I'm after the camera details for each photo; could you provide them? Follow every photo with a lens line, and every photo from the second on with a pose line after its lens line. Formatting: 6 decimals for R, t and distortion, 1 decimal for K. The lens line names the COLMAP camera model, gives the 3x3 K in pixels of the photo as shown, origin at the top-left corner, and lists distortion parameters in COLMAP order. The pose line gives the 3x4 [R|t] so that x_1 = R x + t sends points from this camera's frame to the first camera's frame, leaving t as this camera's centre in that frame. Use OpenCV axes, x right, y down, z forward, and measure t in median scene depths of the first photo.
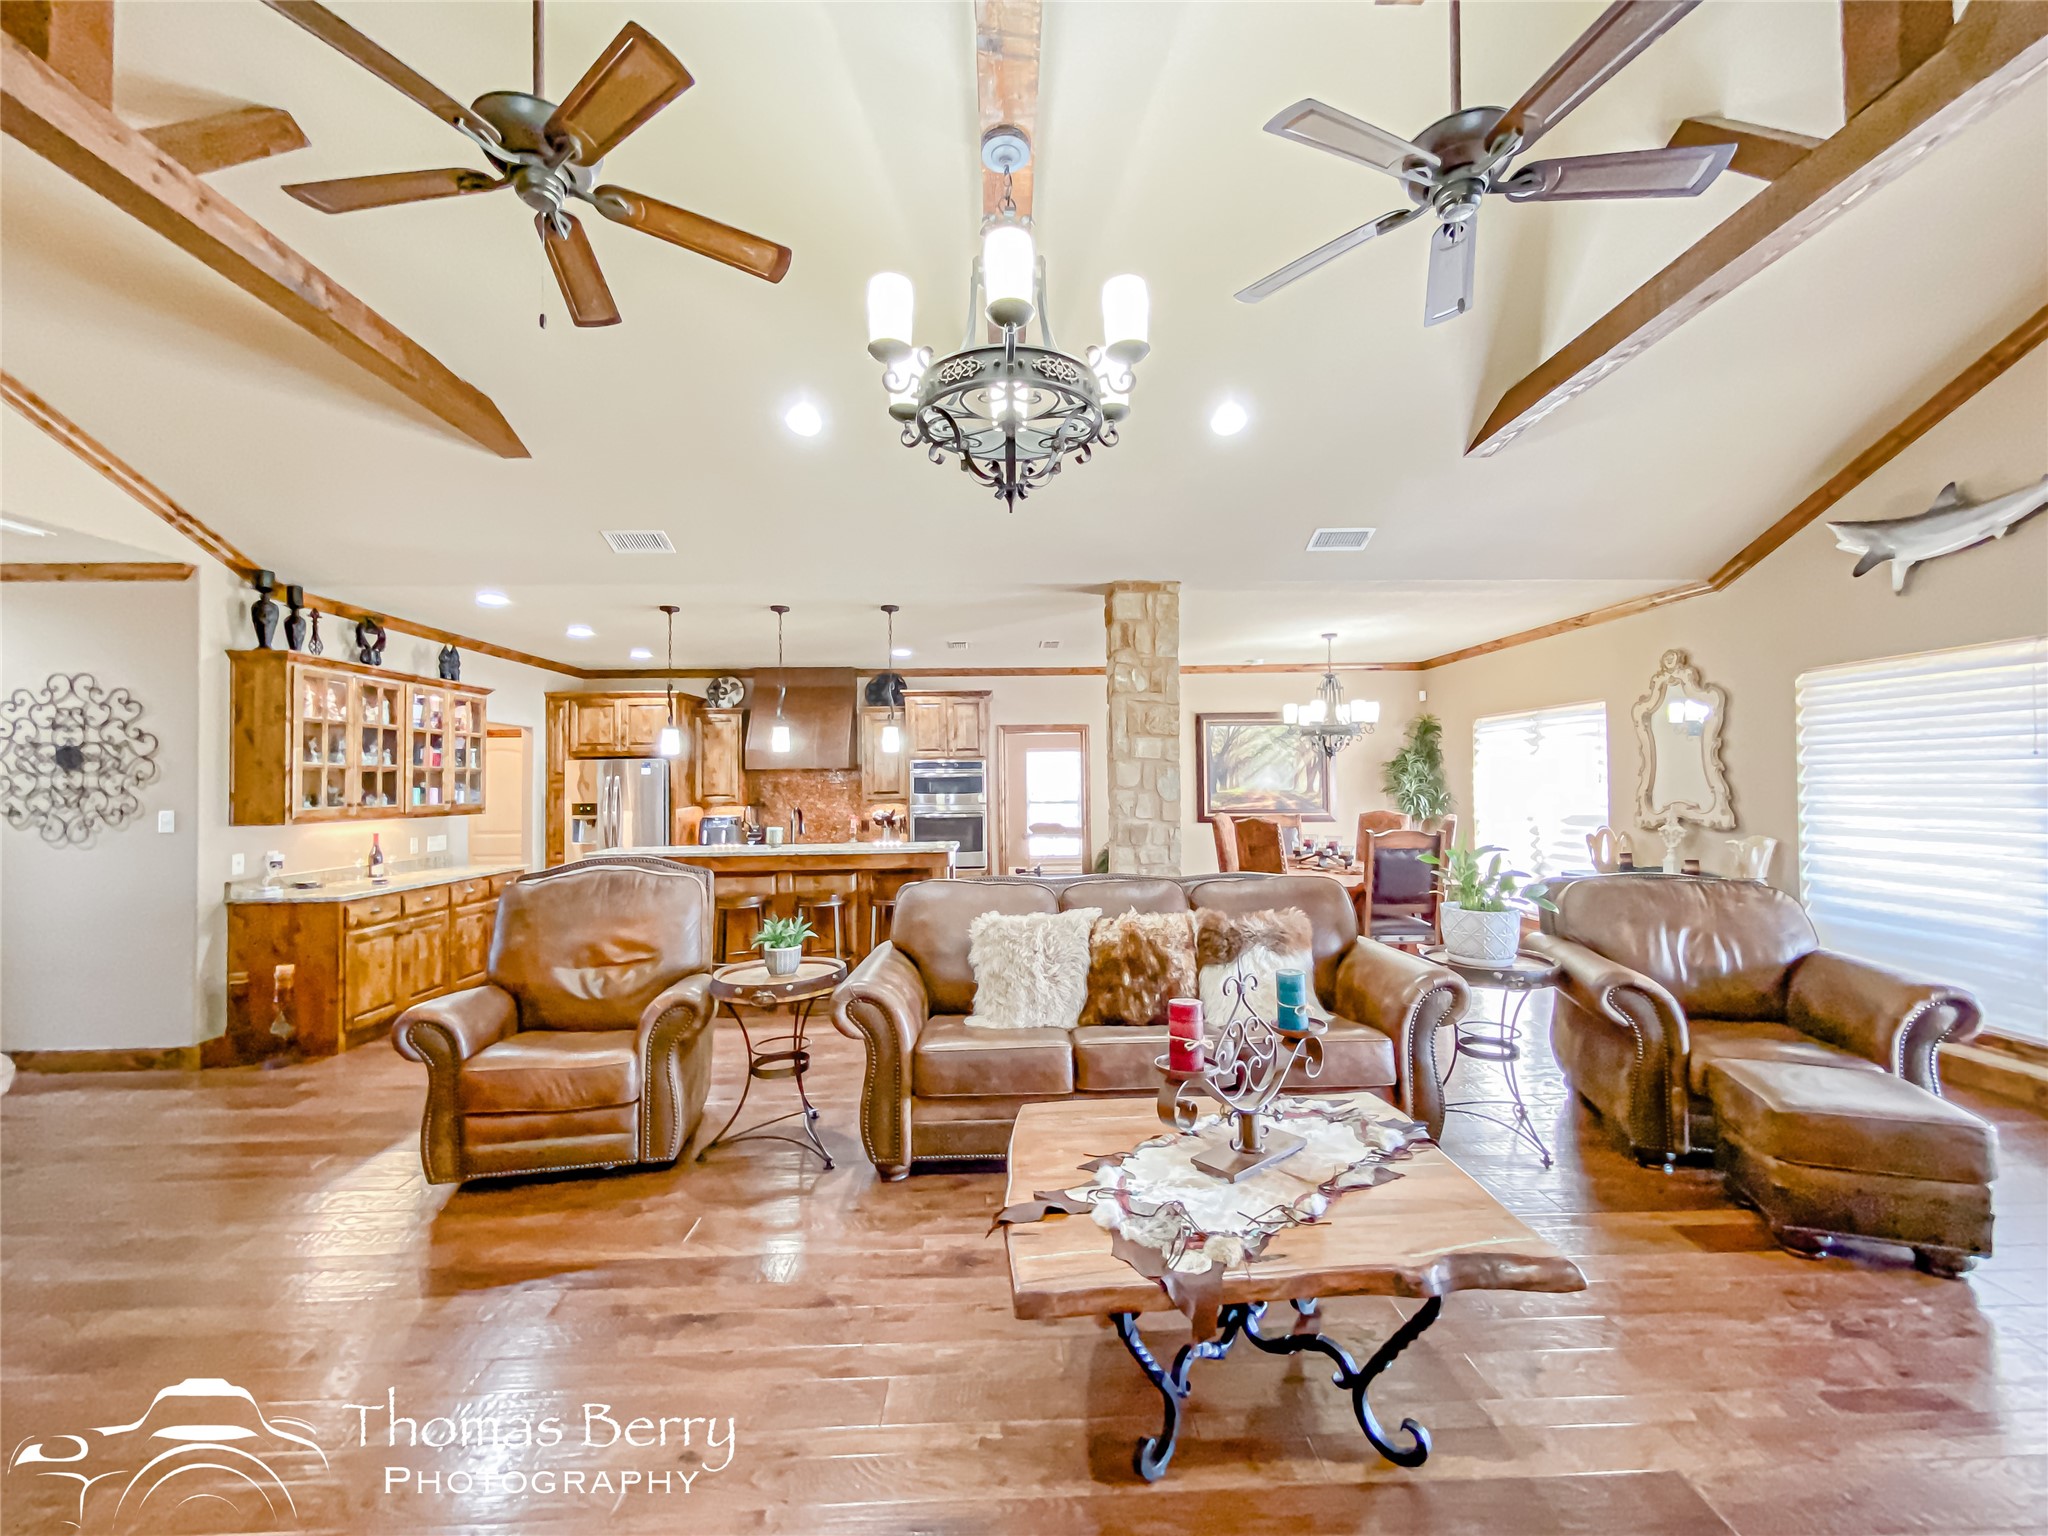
lens RADIAL K [[834.8, 0, 1026.6], [0, 834.8, 768.8], [0, 0, 1]] dist [0.002022, -0.000096]
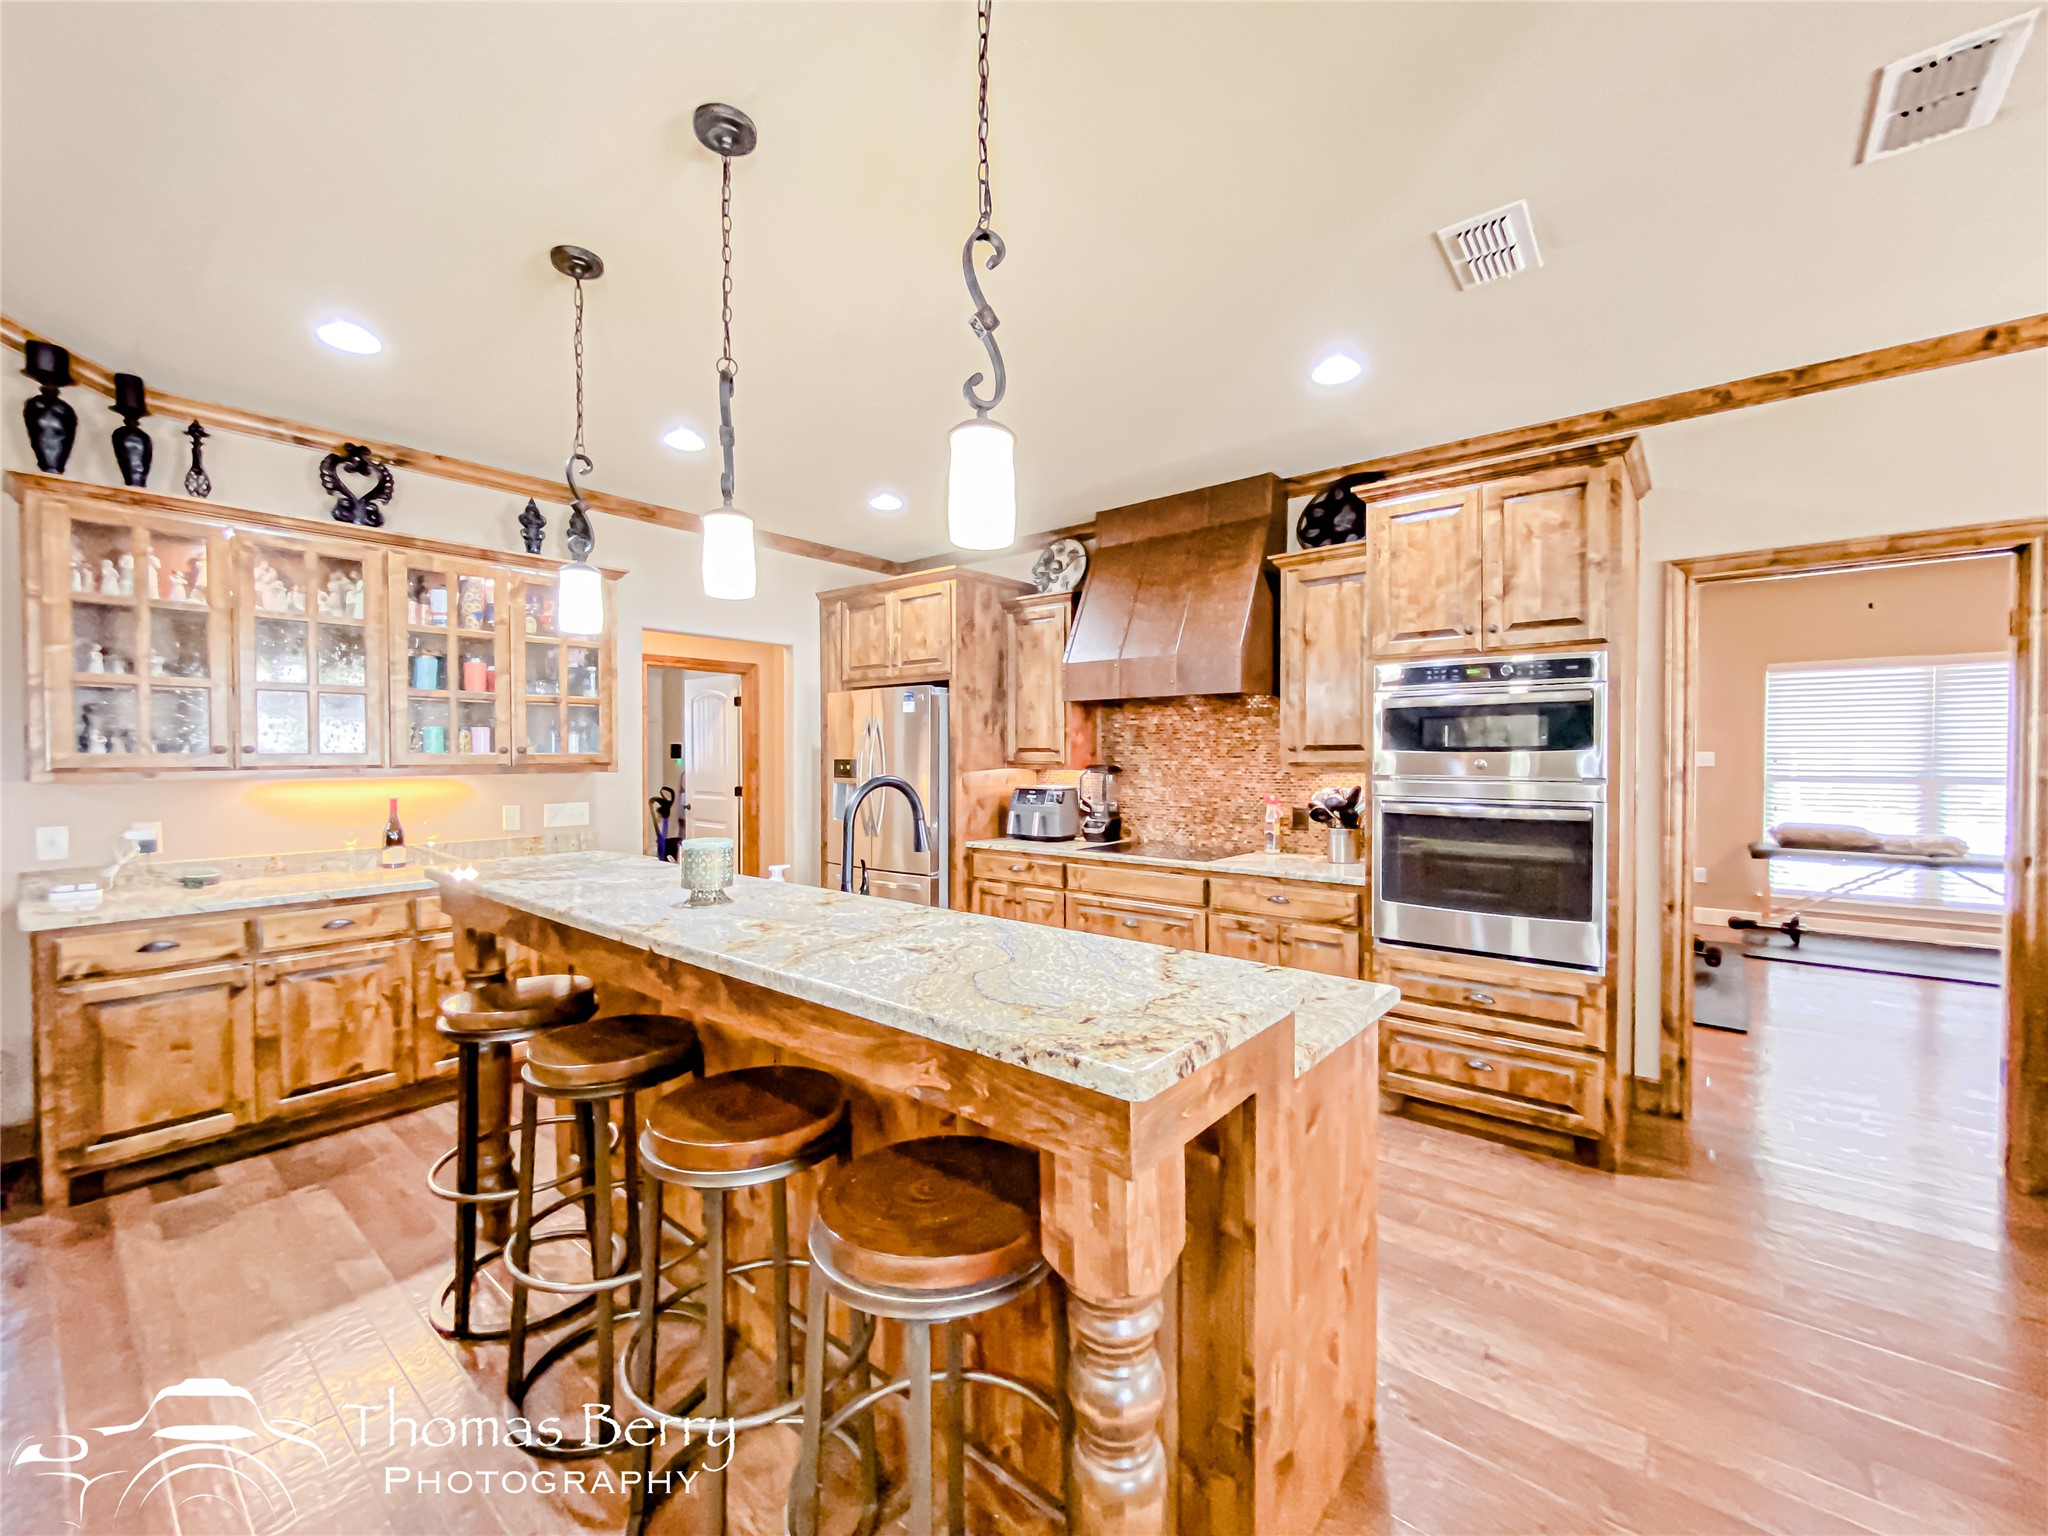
lens RADIAL K [[834.8, 0, 1026.6], [0, 834.8, 768.8], [0, 0, 1]] dist [0.002022, -0.000096]
pose [[0.752553, 0.022295, -0.658154, -0.003999], [0.004894, 0.999210, 0.039445, 0.030854], [0.658513, -0.032905, 0.751850, 0.796030]]
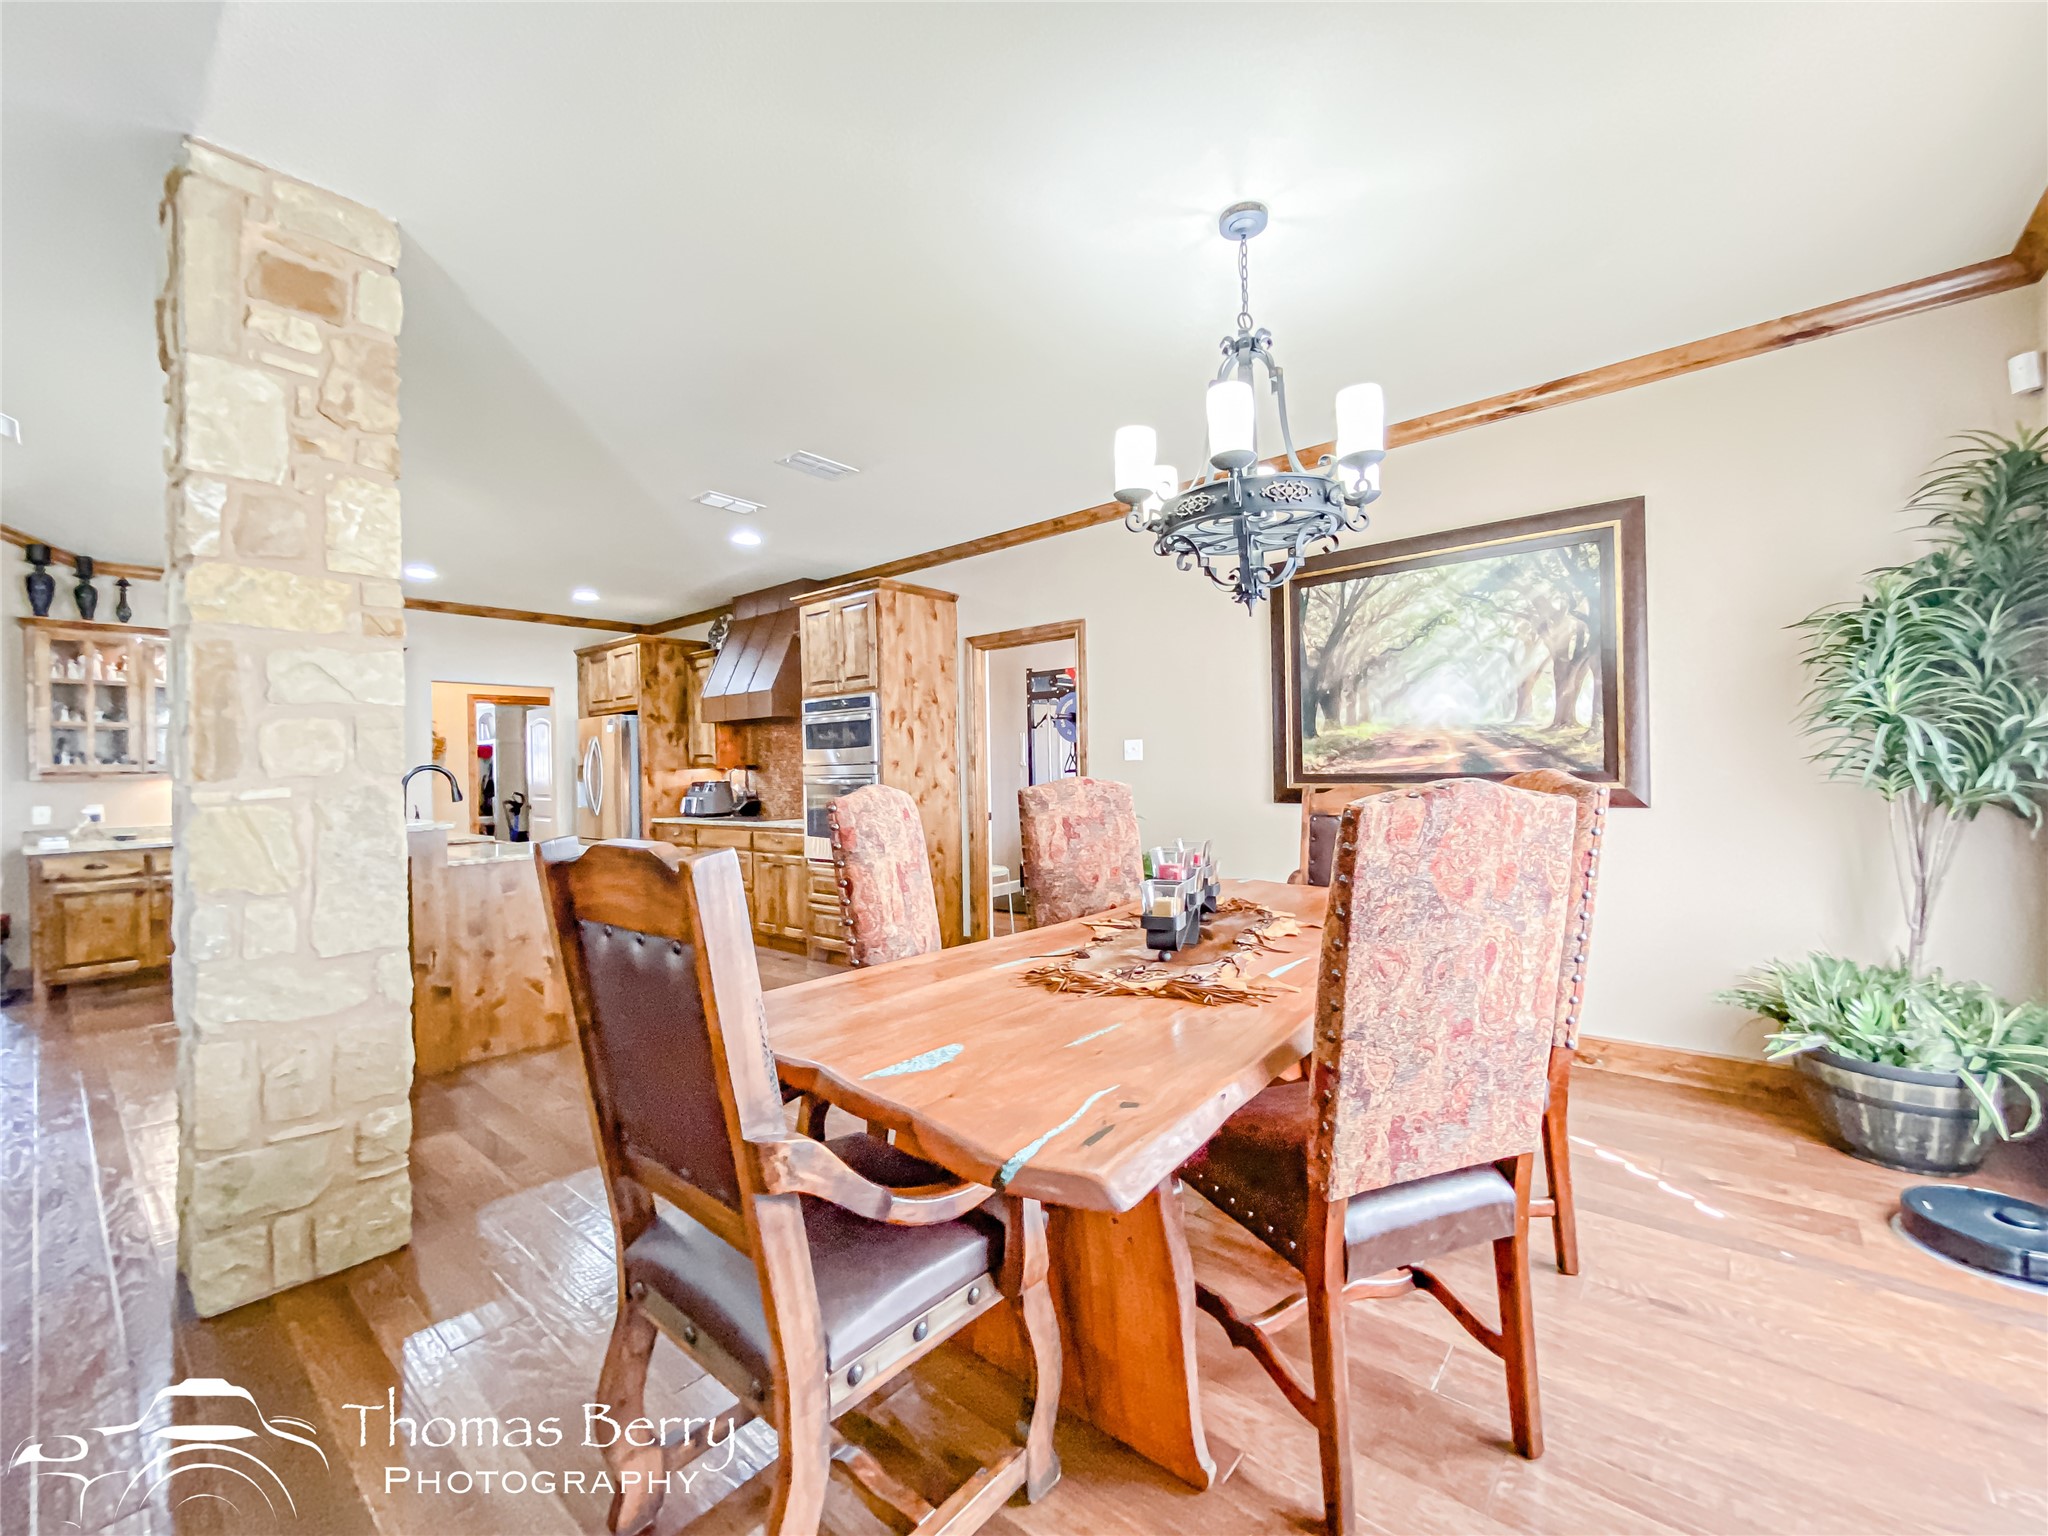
lens RADIAL K [[842.9, 0, 1012.8], [0, 842.9, 767.8], [0, 0, 1]] dist [0.008867, -0.000335]
pose [[0.738589, -0.004096, -0.674143, 0.603108], [0.024848, 0.999467, 0.021151, 0.046757], [0.673698, -0.032373, 0.738298, 0.815645]]
